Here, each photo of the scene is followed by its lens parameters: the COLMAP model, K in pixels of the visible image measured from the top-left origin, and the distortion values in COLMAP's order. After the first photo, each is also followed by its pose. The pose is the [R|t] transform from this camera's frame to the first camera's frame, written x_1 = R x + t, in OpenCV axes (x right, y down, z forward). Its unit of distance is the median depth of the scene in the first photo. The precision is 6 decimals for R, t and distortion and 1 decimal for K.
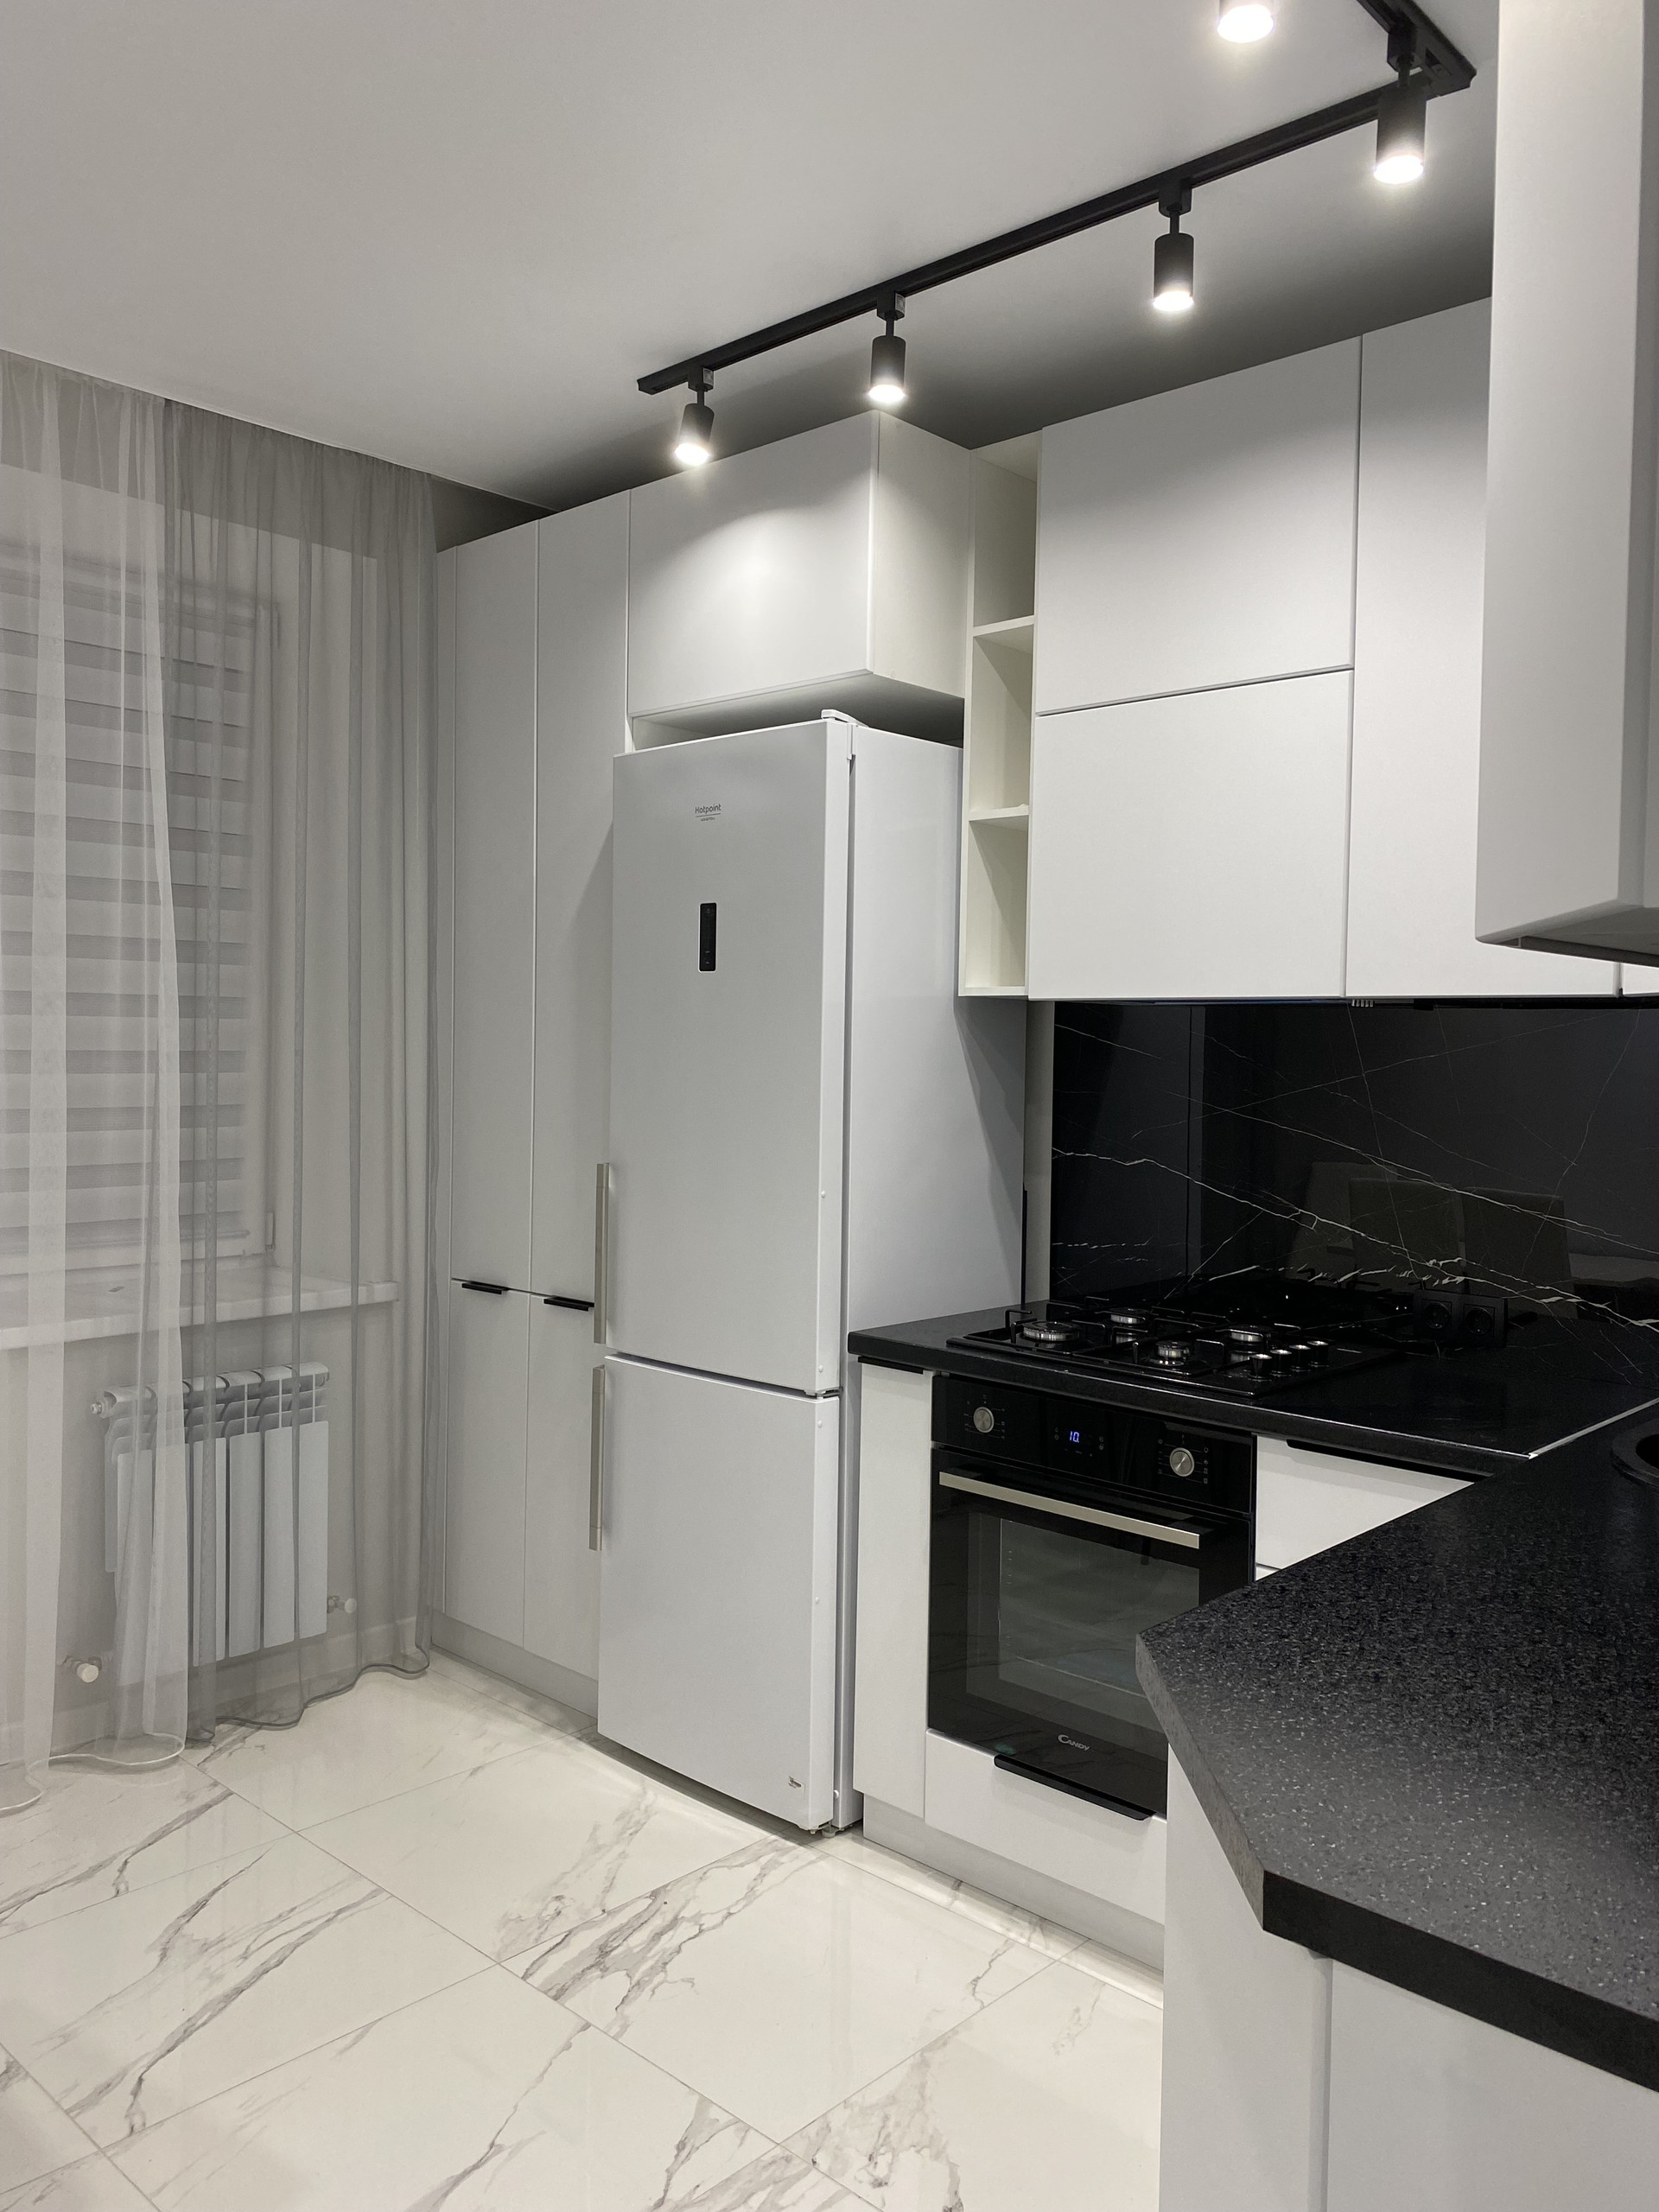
lens RADIAL K [[1675.0, 0, 827.3], [0, 1675.0, 1070.1], [0, 0, 1]] dist [0.010342, -0.018589]
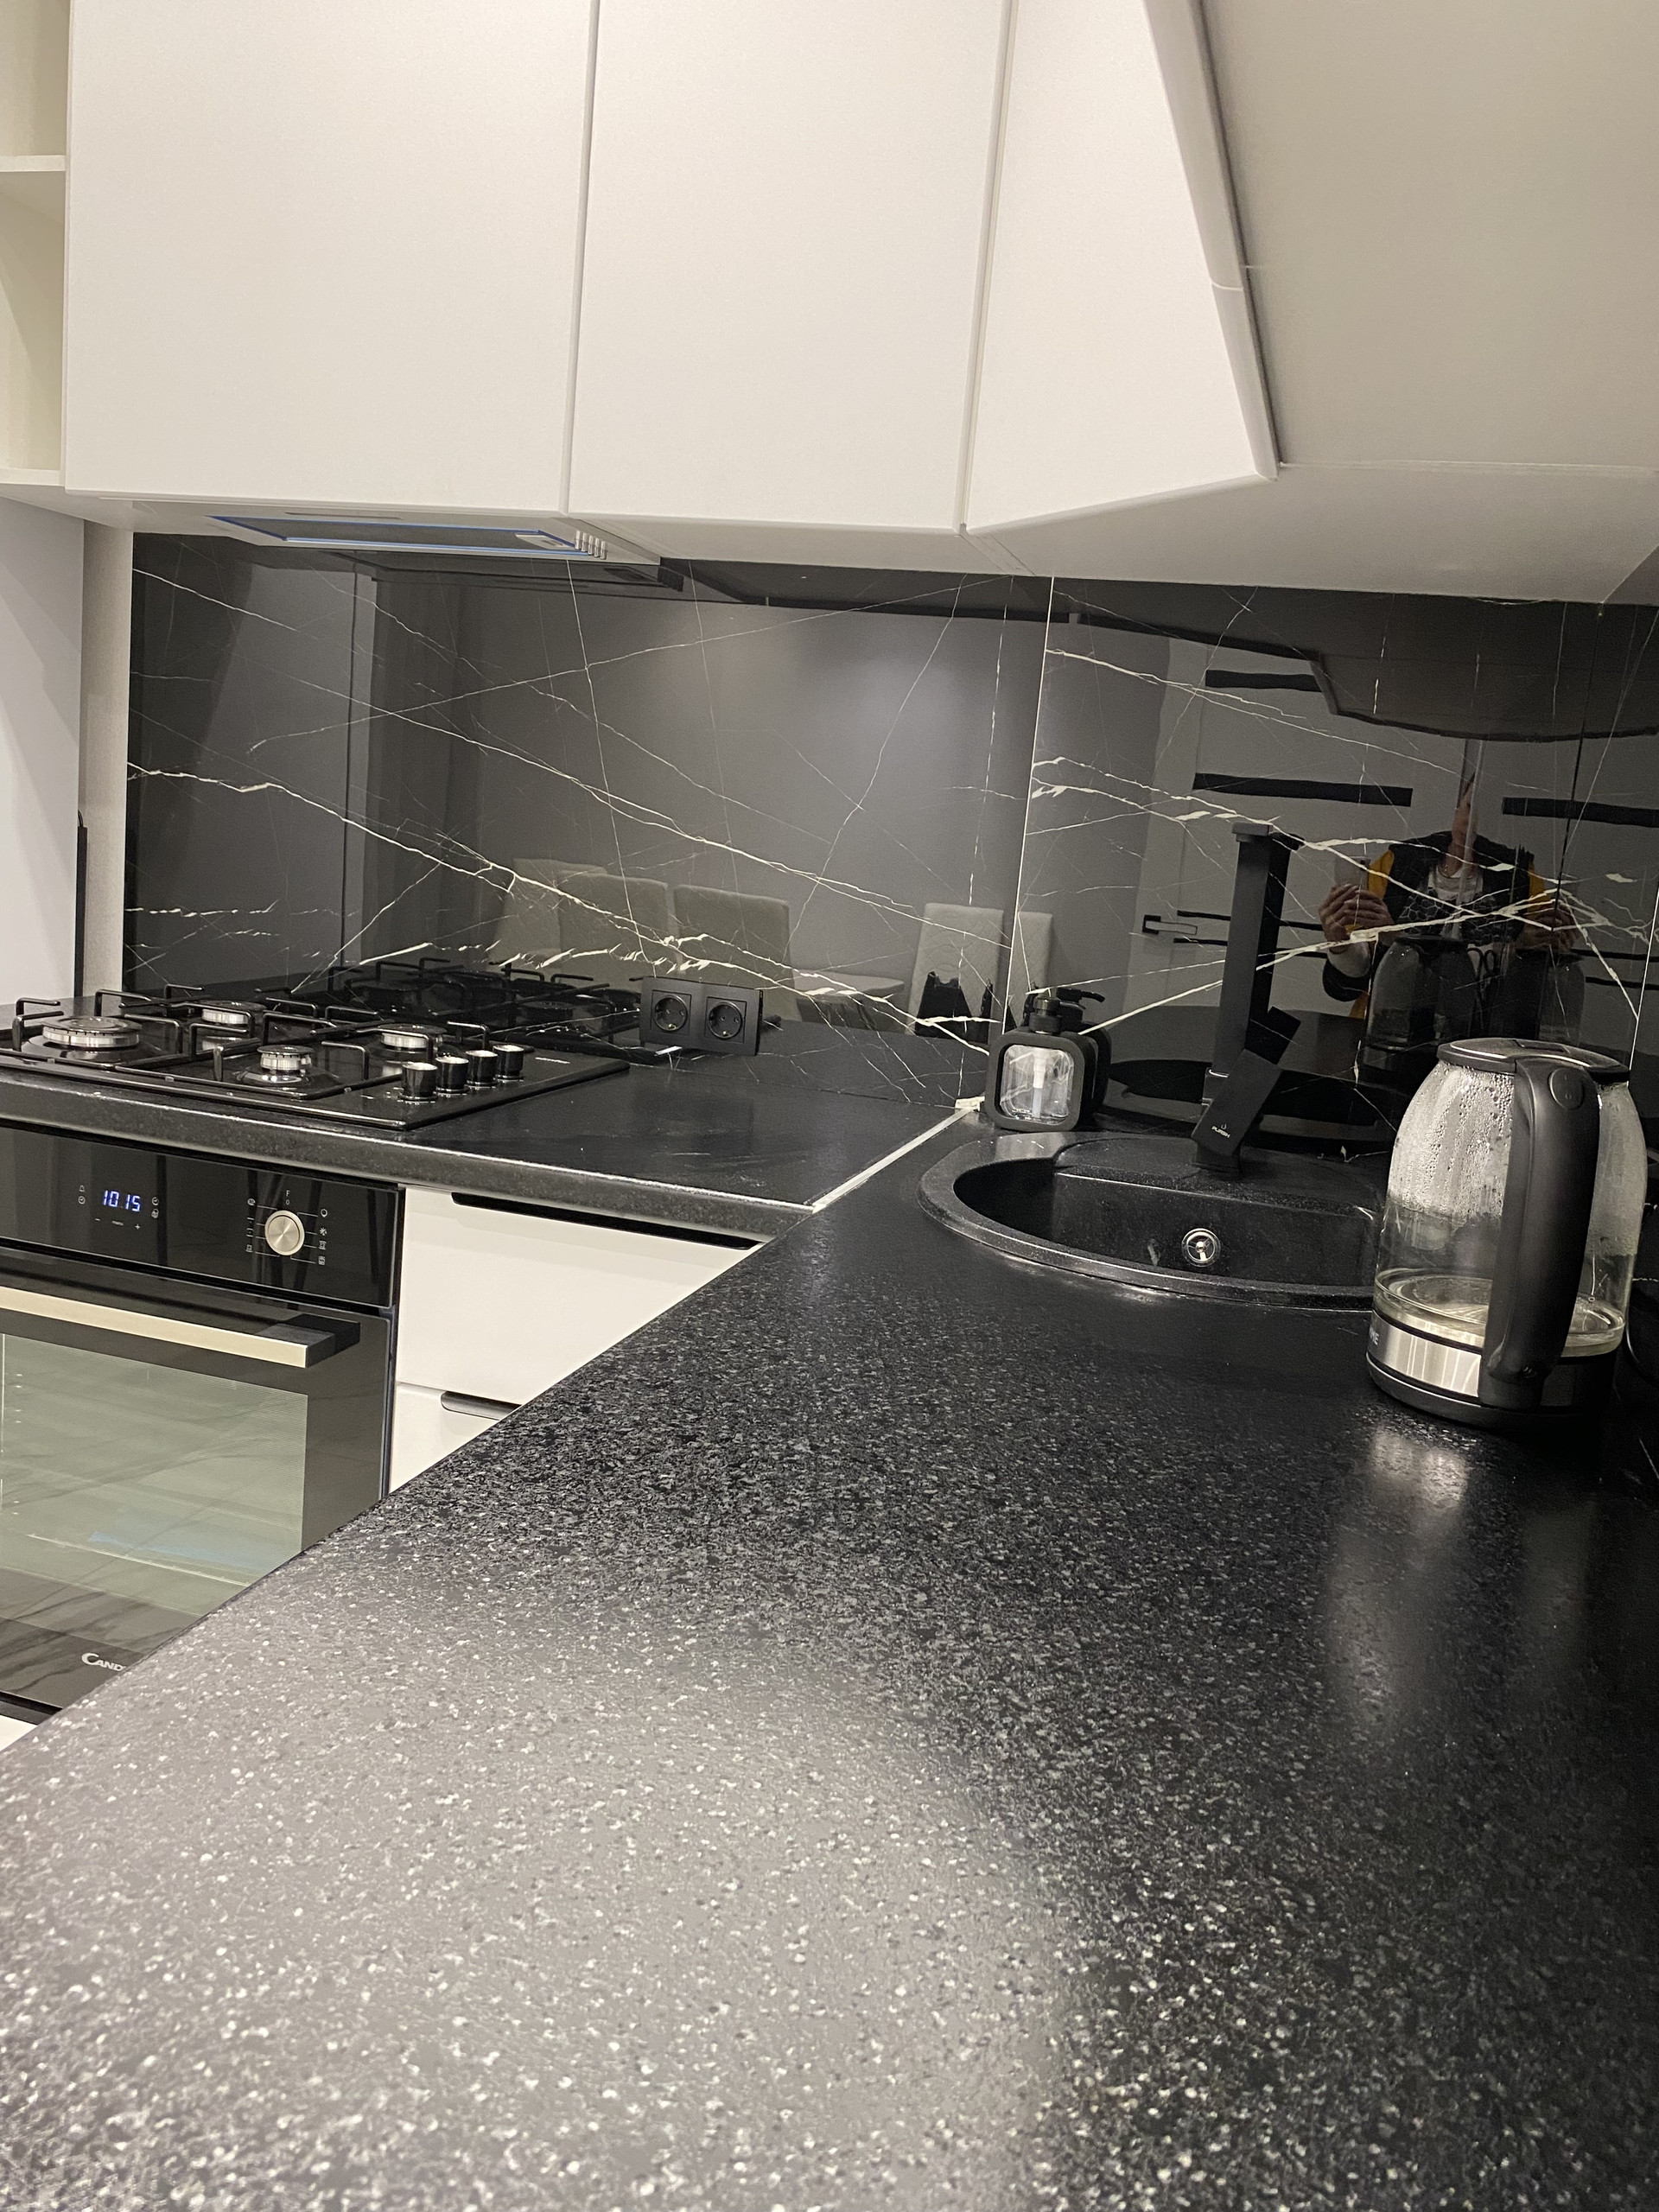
lens RADIAL K [[1675.0, 0, 827.3], [0, 1675.0, 1070.1], [0, 0, 1]] dist [0.010342, -0.018589]
pose [[0.893722, -0.000664, 0.448622, 0.114835], [-0.068856, 0.987947, 0.138634, 0.075478], [-0.443307, -0.154791, 0.882904, 0.378035]]
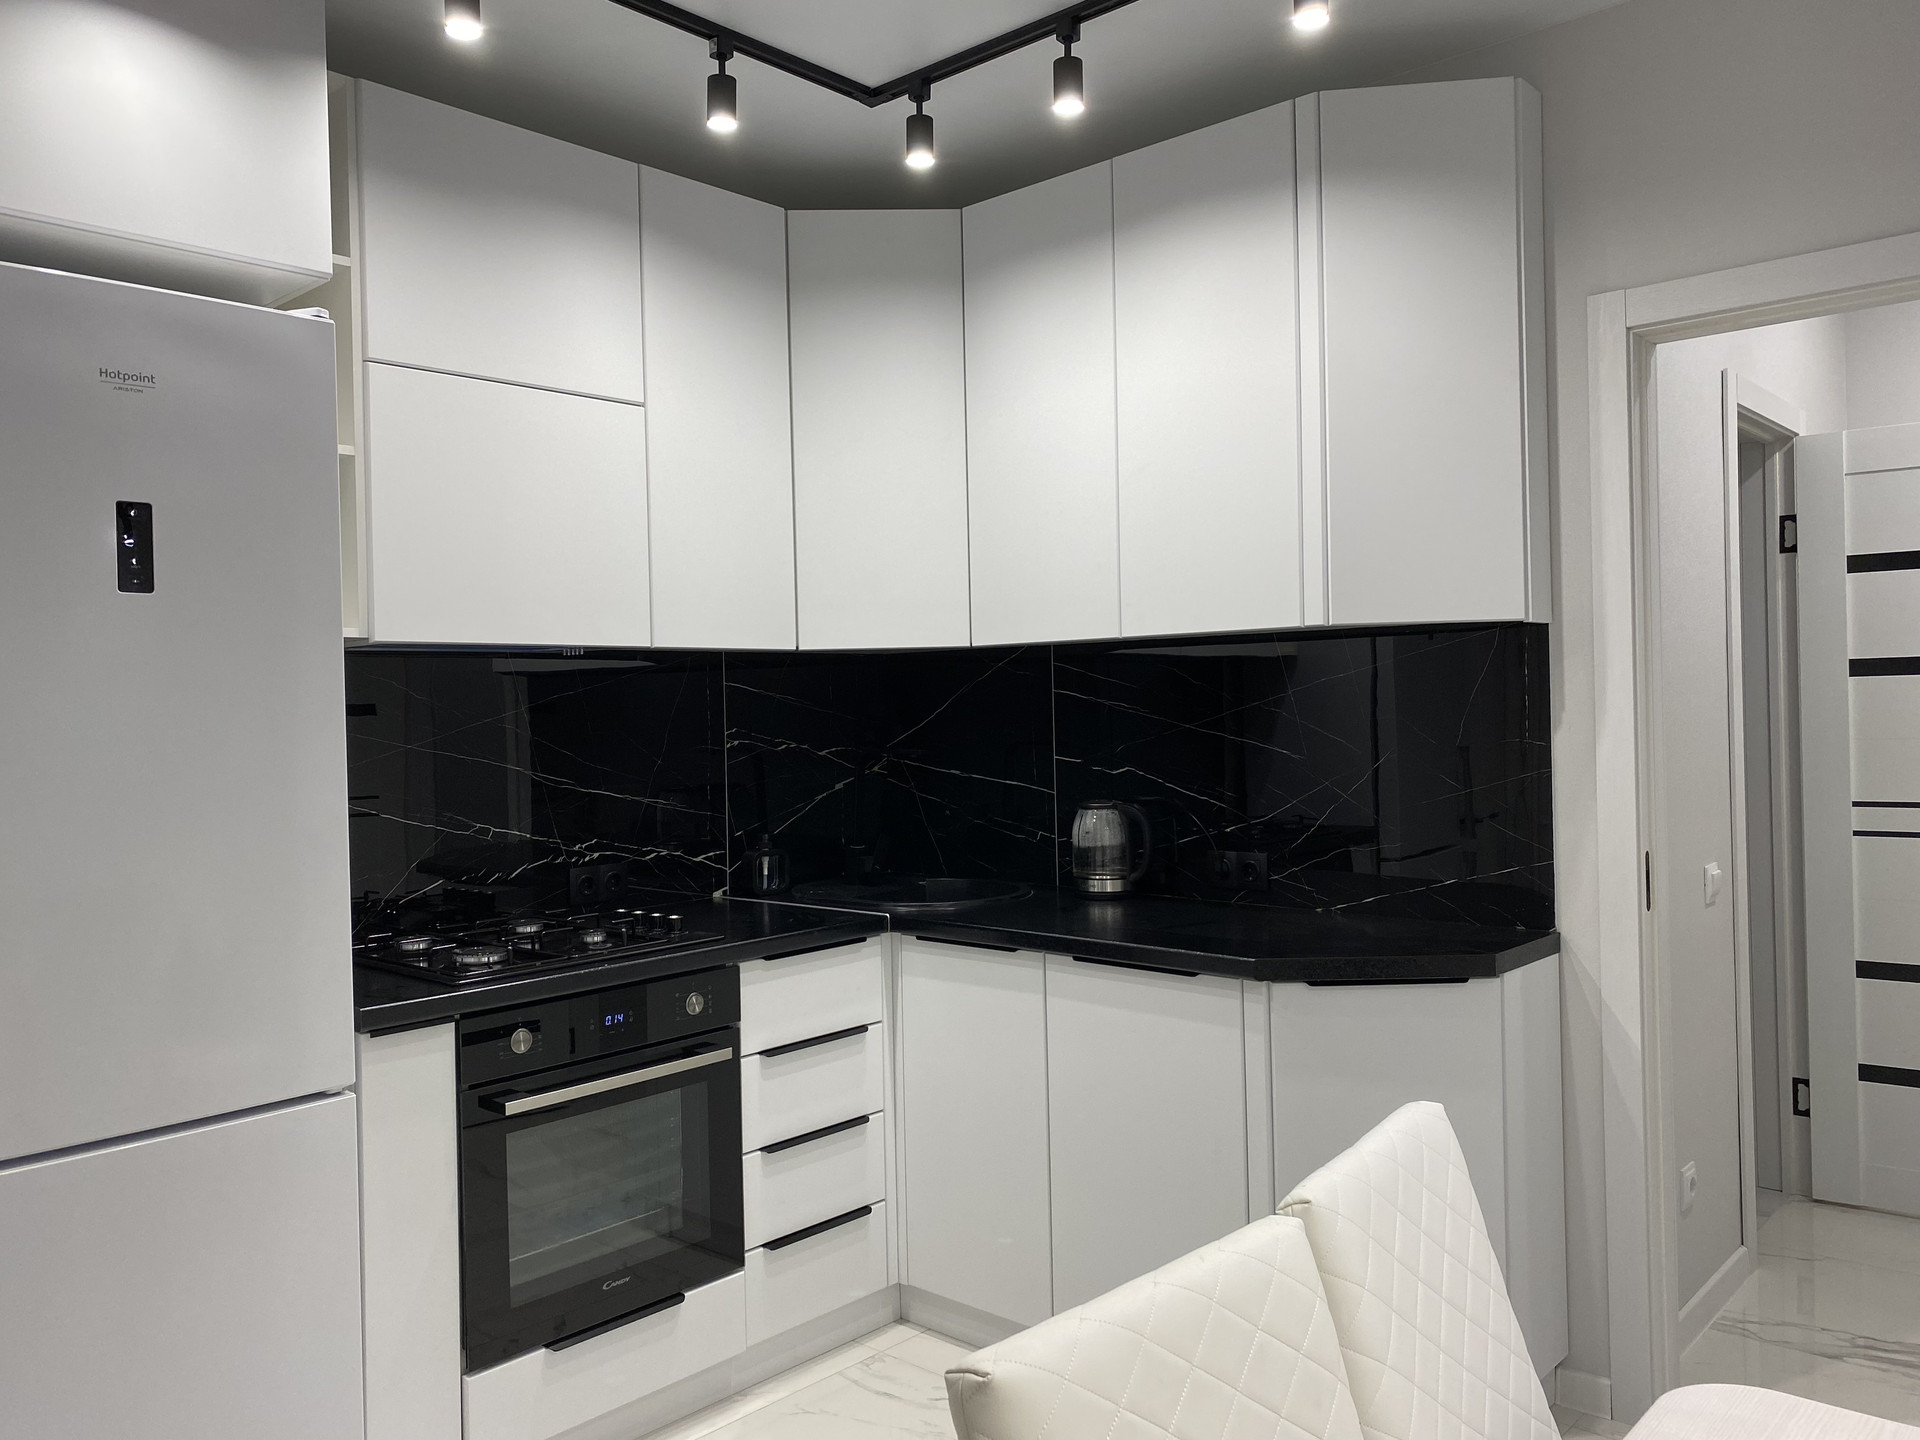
lens RADIAL K [[1453.9, 0, 960.0], [0, 1453.9, 720.0], [0, 0, 1]] dist [0.010342, -0.018589]
pose [[-0.019878, -0.029177, 0.999377, -0.923486], [0.041207, 0.998701, 0.029977, -0.009720], [-0.998953, 0.041777, -0.018650, 0.822266]]
